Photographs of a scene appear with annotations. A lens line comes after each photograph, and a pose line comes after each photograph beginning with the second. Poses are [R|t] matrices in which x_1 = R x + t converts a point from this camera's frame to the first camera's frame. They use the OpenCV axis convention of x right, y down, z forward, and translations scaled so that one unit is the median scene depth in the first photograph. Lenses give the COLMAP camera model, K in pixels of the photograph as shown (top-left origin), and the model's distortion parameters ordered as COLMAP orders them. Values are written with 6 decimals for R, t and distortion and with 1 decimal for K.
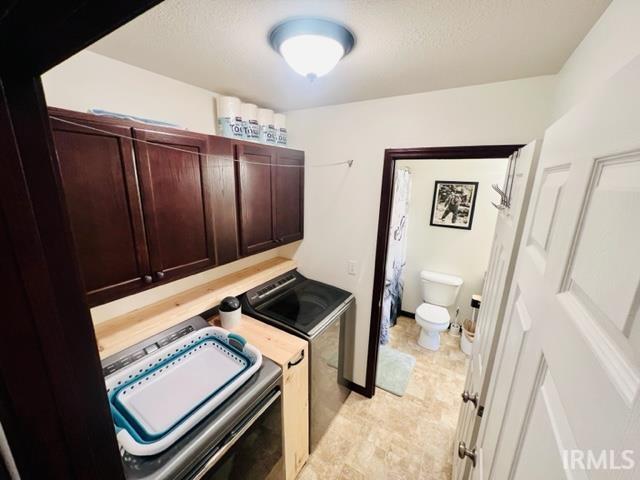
lens RADIAL K [[253.9, 0, 320.7], [0, 253.9, 239.1], [0, 0, 1]] dist [-0.010562, 0.000616]
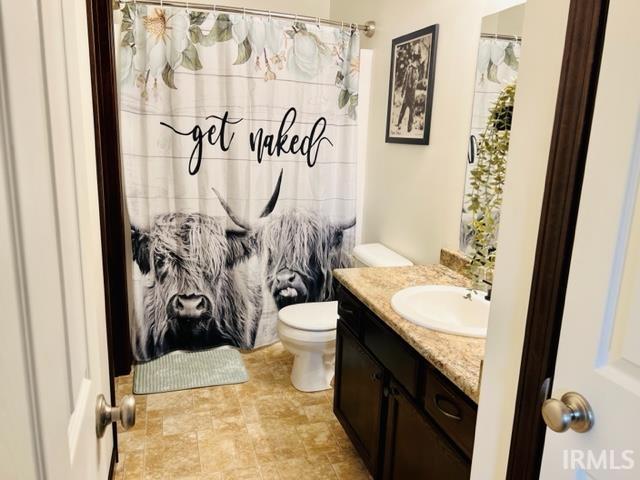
lens RADIAL K [[481.5, 0, 319.3], [0, 481.5, 239.4], [0, 0, 1]] dist [0.029473, -0.027870]
pose [[0.744812, 0.150873, -0.649994, 0.995870], [-0.178924, 0.983587, 0.023280, 0.129147], [0.642838, 0.098961, 0.759583, 0.296483]]
